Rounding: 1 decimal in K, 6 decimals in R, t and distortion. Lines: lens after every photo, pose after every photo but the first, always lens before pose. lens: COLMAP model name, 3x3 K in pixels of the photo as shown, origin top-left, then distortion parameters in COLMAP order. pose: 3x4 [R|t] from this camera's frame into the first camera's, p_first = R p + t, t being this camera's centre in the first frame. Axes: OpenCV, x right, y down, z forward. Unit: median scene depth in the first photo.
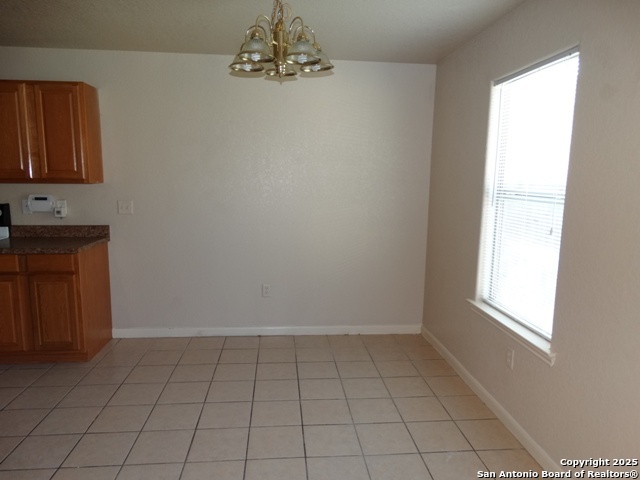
lens RADIAL K [[453.1, 0, 325.0], [0, 453.1, 238.0], [0, 0, 1]] dist [-0.012563, 0.011512]
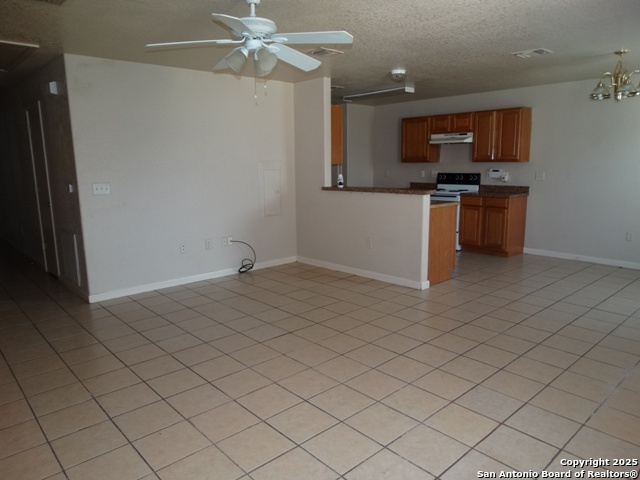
lens RADIAL K [[453.1, 0, 321.9], [0, 453.1, 237.3], [0, 0, 1]] dist [-0.012563, 0.011512]
pose [[0.599559, 0.118426, -0.791520, 0.490837], [-0.099295, 0.992357, 0.073262, 0.130278], [0.794147, 0.034669, 0.606736, -0.755330]]
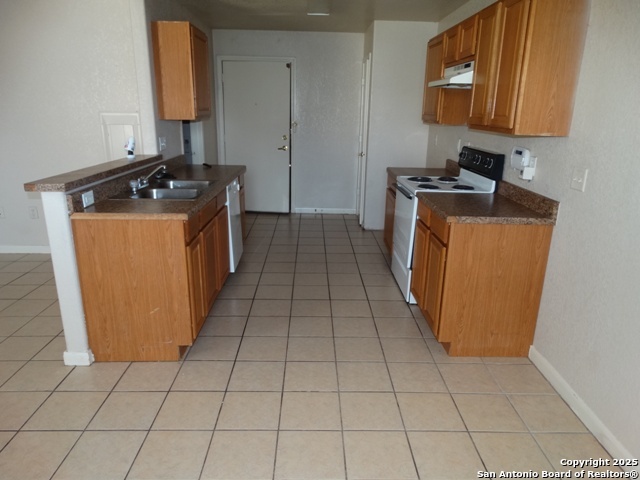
lens RADIAL K [[453.1, 0, 324.1], [0, 453.1, 240.3], [0, 0, 1]] dist [-0.012563, 0.011512]
pose [[-0.073029, 0.272977, -0.959245, 0.221342], [-0.162895, 0.945632, 0.281505, -0.117840], [0.983937, 0.176814, -0.024592, 0.764932]]
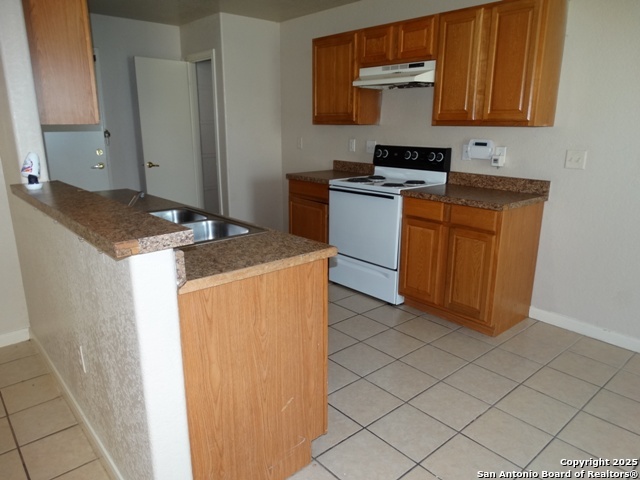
lens RADIAL K [[453.1, 0, 322.6], [0, 453.1, 238.6], [0, 0, 1]] dist [-0.012563, 0.011512]
pose [[0.582641, 0.196119, -0.788712, -0.071551], [-0.116916, 0.980580, 0.157460, -0.008192], [0.804276, 0.000470, 0.594256, 0.229034]]
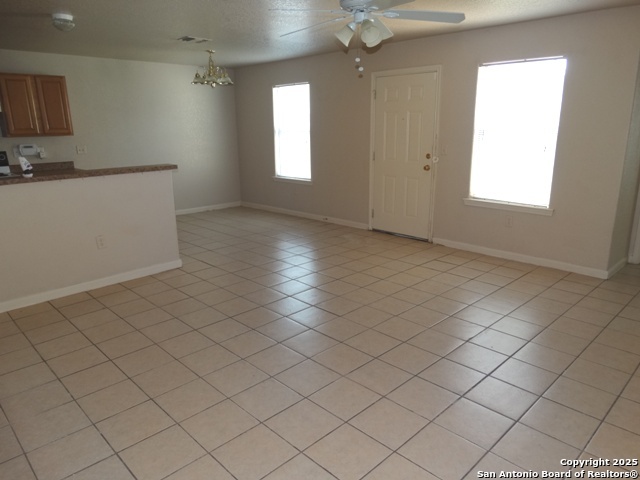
lens RADIAL K [[453.1, 0, 325.5], [0, 453.1, 235.9], [0, 0, 1]] dist [-0.012563, 0.011512]
pose [[0.775131, -0.175068, 0.607061, -0.905716], [0.116587, 0.983976, 0.134899, 0.140353], [-0.620950, -0.033789, 0.783121, -0.990123]]
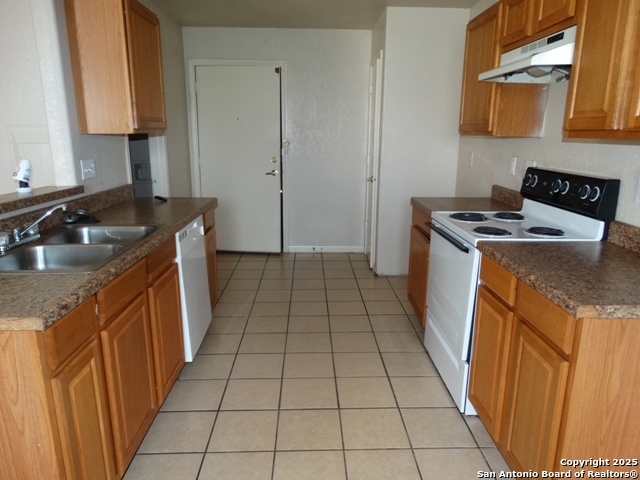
lens RADIAL K [[453.1, 0, 325.8], [0, 453.1, 242.0], [0, 0, 1]] dist [-0.012563, 0.011512]
pose [[-0.061689, 0.229906, -0.971256, -0.153079], [-0.151028, 0.959754, 0.236776, -0.086237], [0.986603, 0.161294, -0.024484, 0.734858]]
